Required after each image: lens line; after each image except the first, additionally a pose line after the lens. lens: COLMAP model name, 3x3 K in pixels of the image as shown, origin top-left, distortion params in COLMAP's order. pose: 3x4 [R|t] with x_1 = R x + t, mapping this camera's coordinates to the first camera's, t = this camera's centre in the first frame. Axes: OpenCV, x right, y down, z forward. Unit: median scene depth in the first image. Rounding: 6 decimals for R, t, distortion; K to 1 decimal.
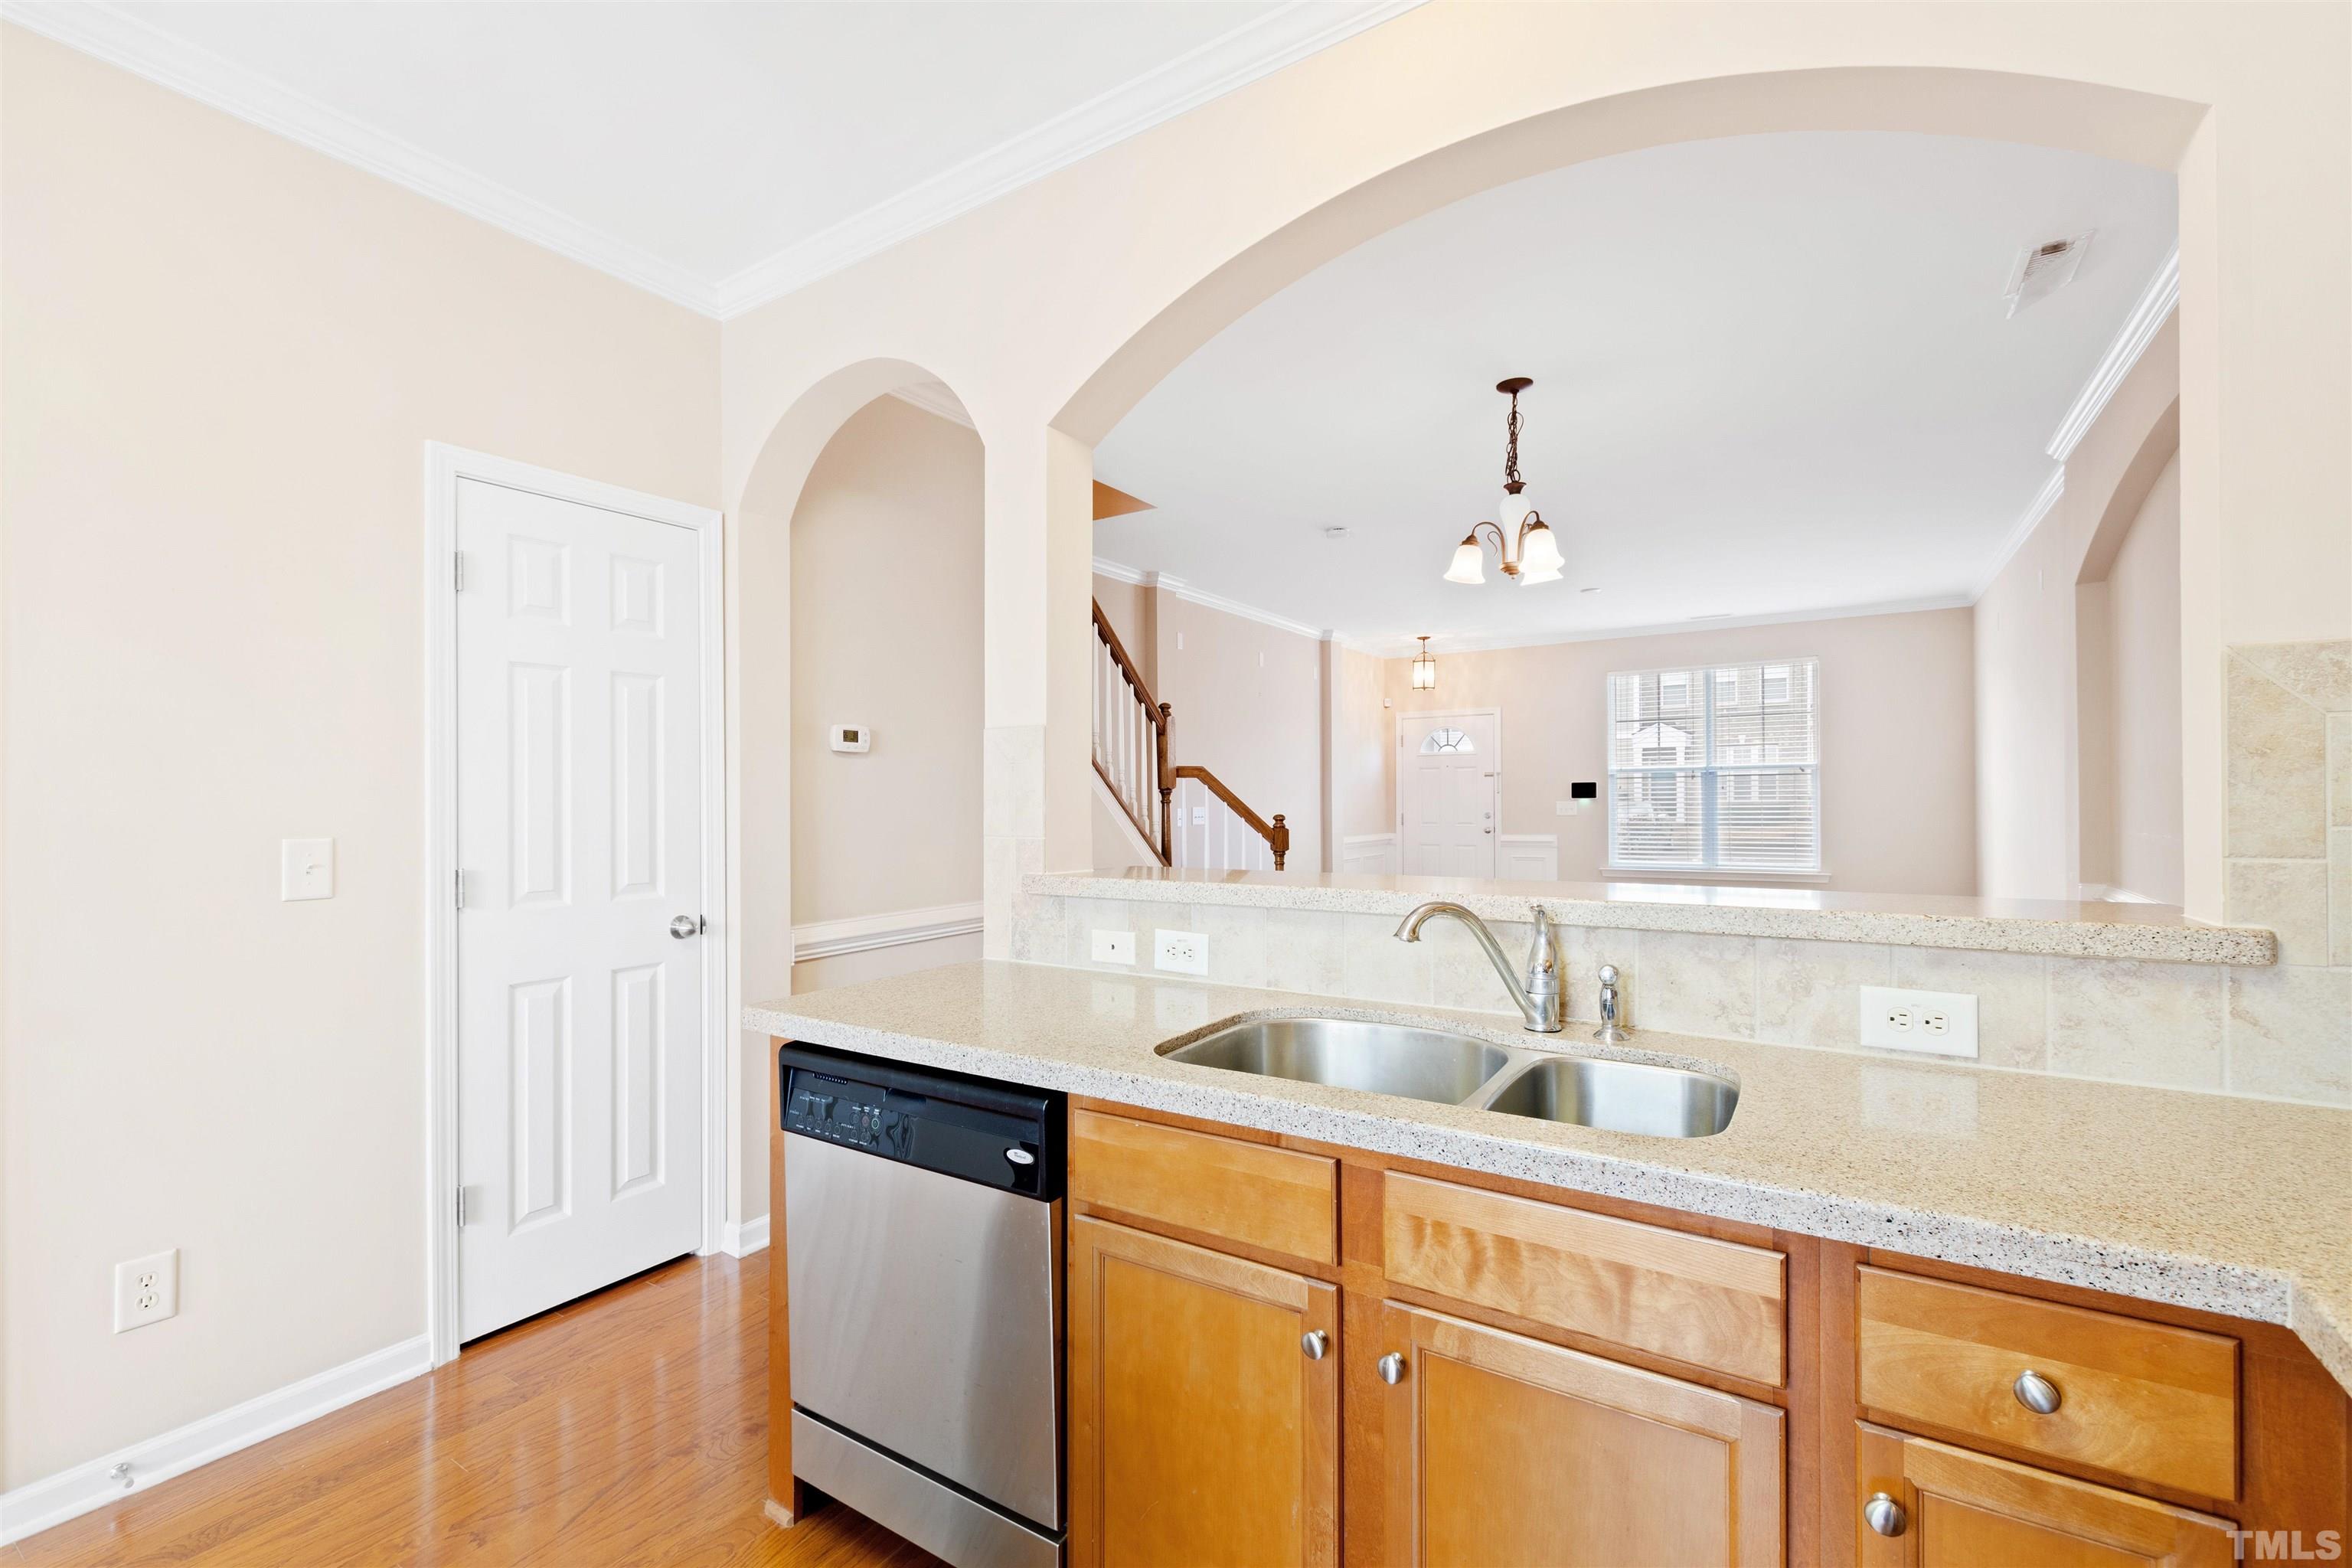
lens RADIAL K [[1018.8, 0, 1145.8], [0, 1018.8, 791.3], [0, 0, 1]] dist [0.001255, 0.000190]
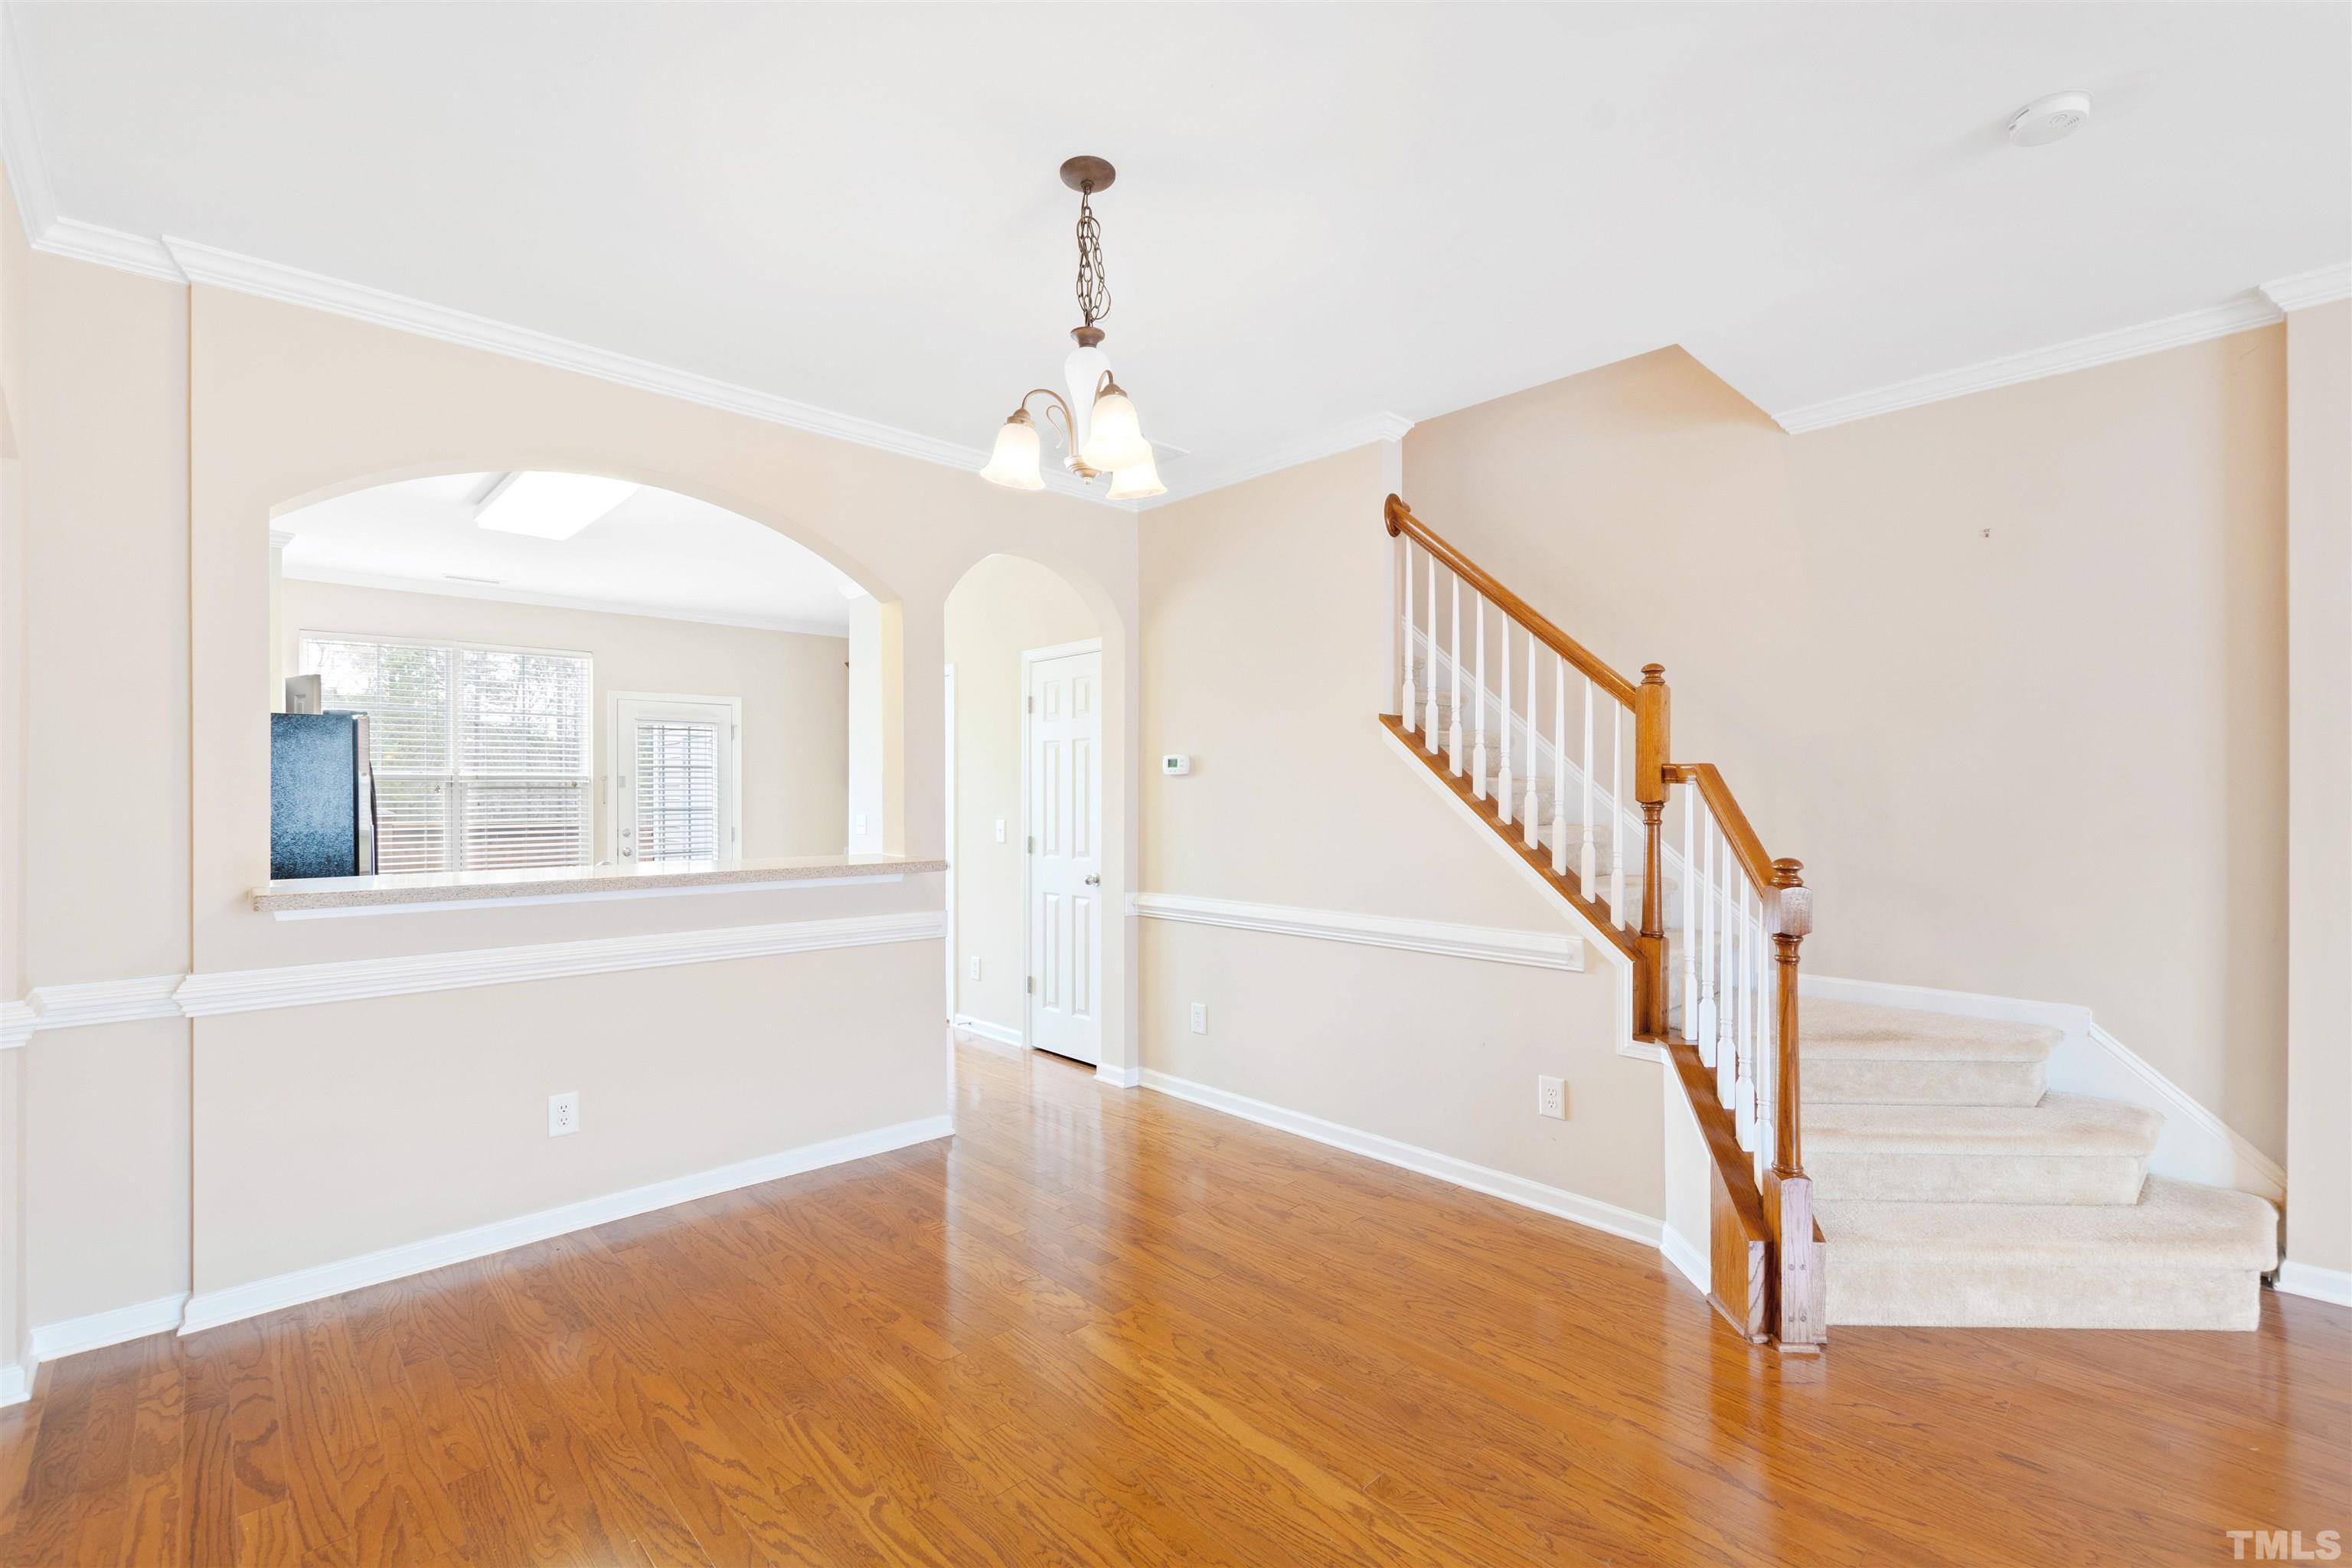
lens RADIAL K [[1044.2, 0, 1178.2], [0, 1044.2, 795.2], [0, 0, 1]] dist [0.001172, -0.000147]
pose [[-0.234115, 0.008487, -0.972172, 1.071066], [0.008168, 0.999944, 0.006762, -0.019911], [0.972175, -0.006357, -0.234171, 1.323005]]
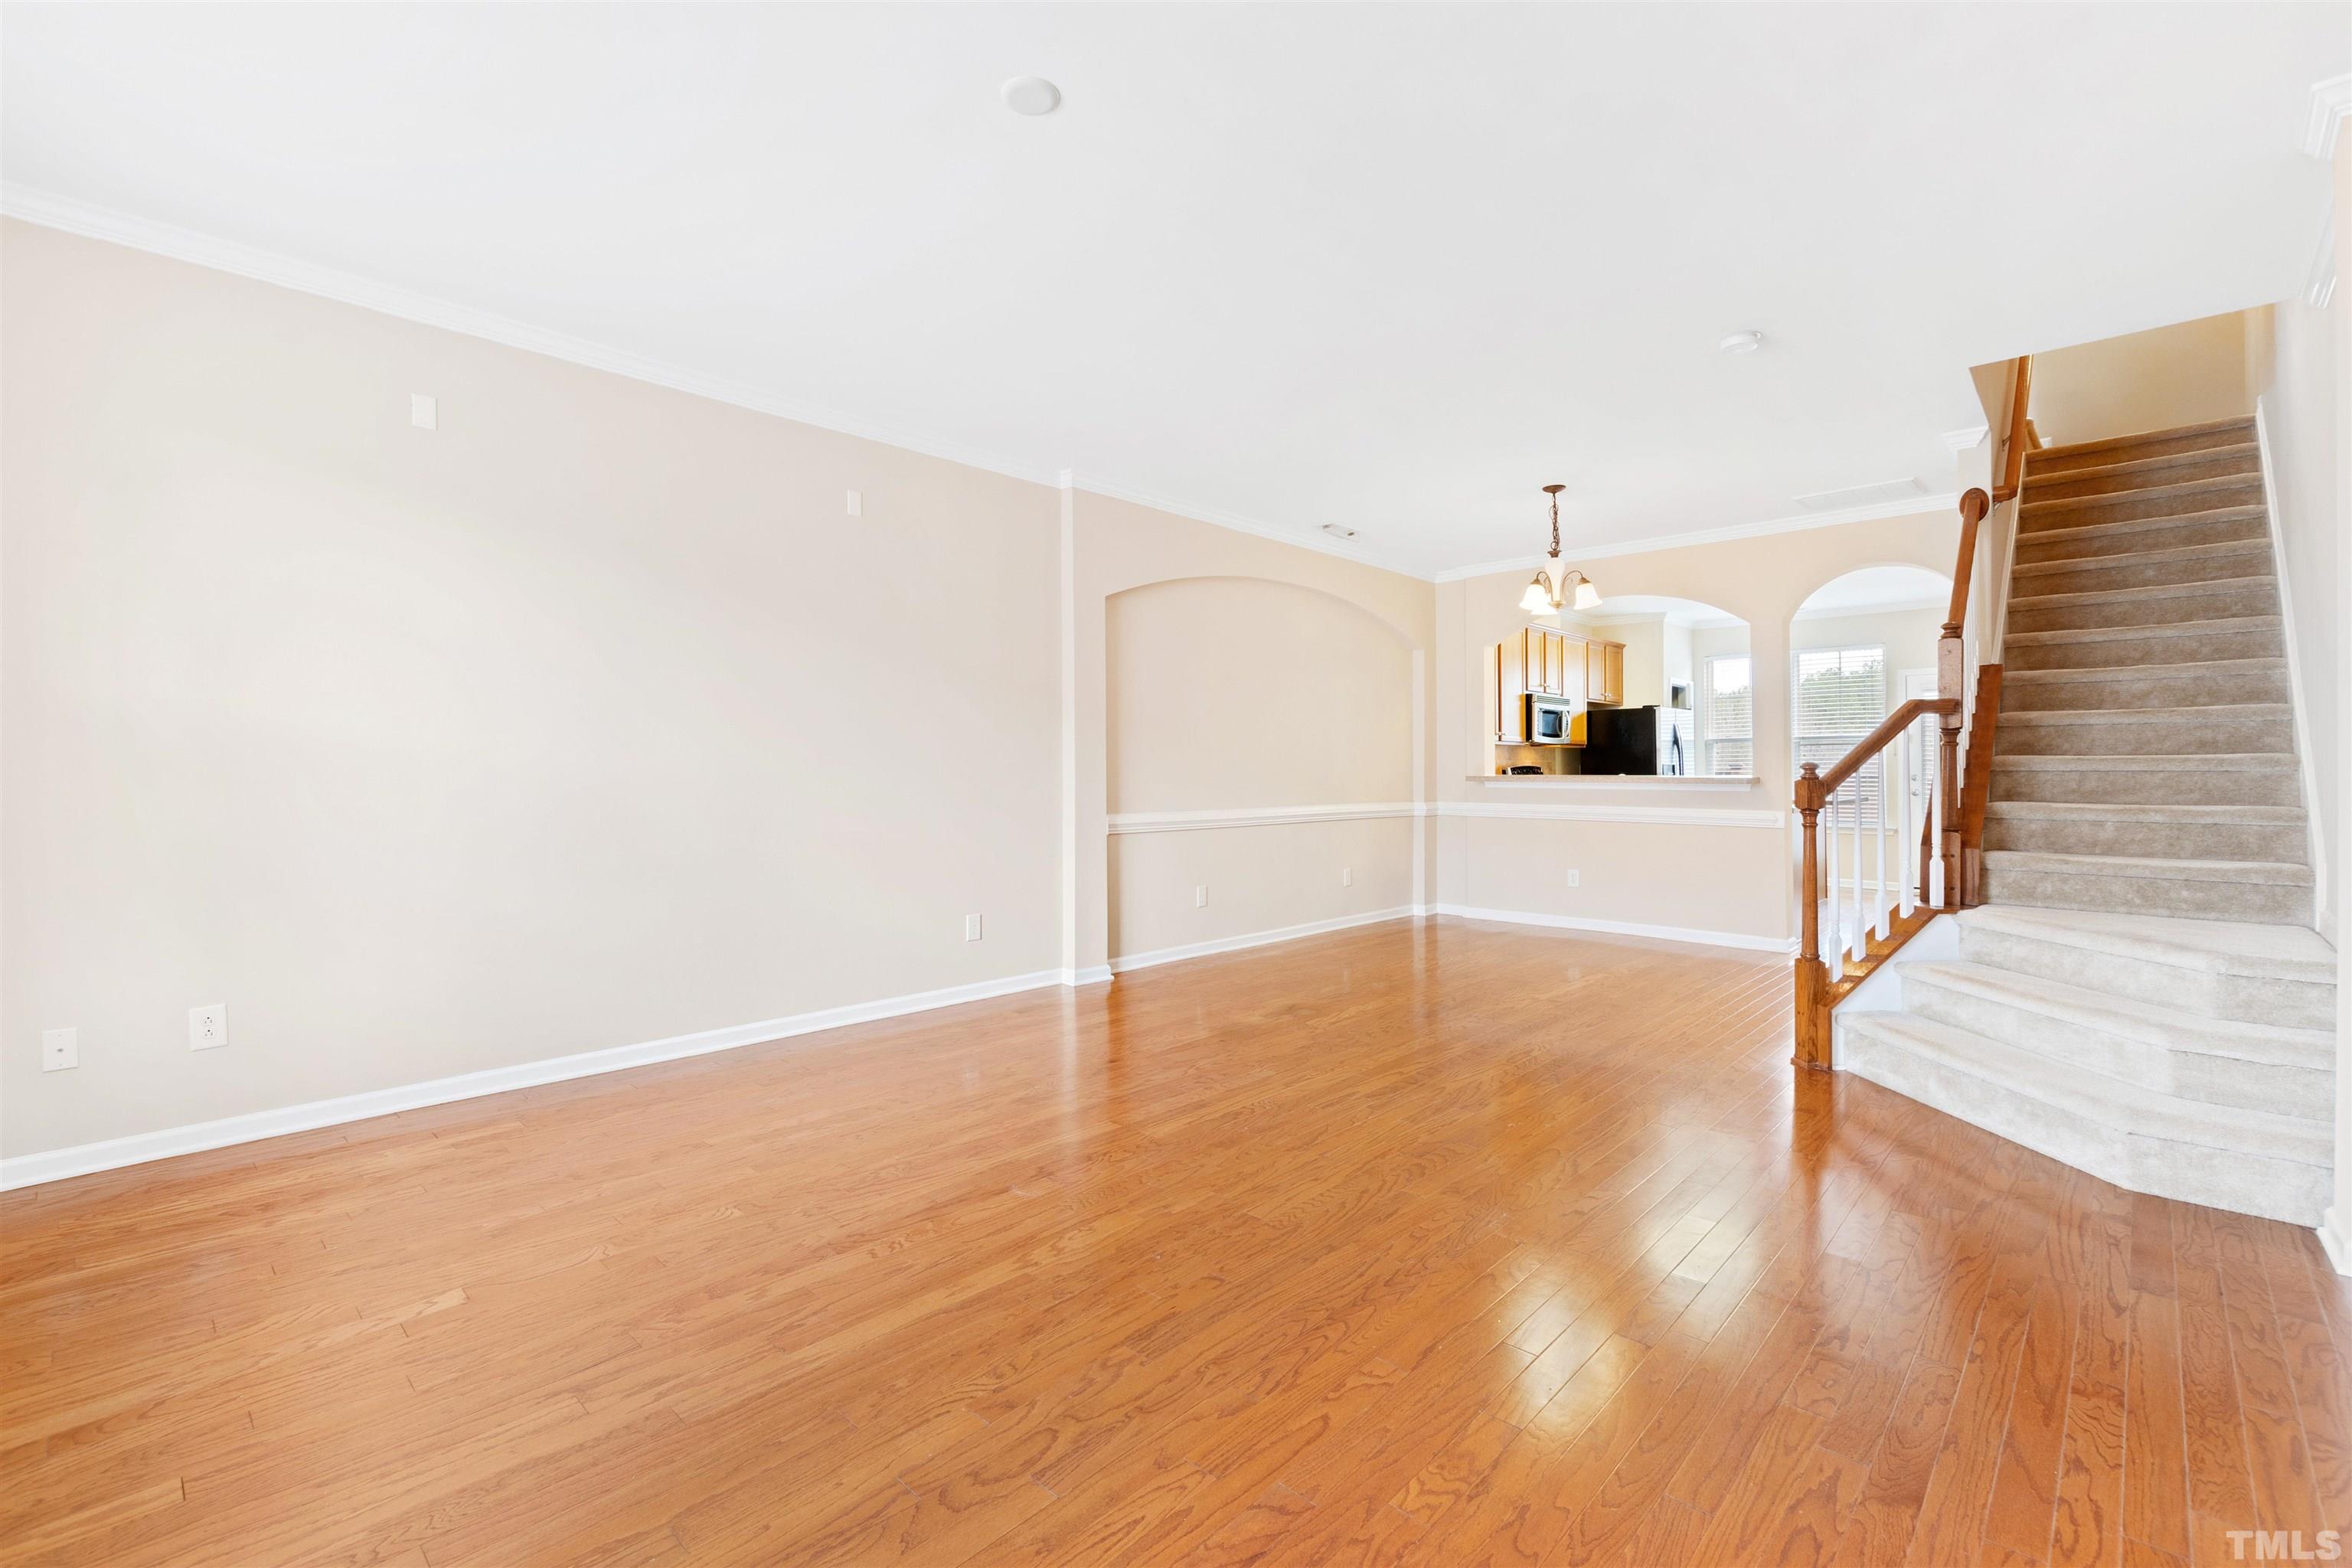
lens RADIAL K [[1023.4, 0, 1127.6], [0, 1023.4, 768.5], [0, 0, 1]] dist [0.001254, -0.000128]
pose [[-0.978587, 0.007121, 0.205712, 0.761950], [0.005870, 0.999960, -0.006688, 0.046891], [-0.205752, -0.005338, -0.978590, 2.896547]]
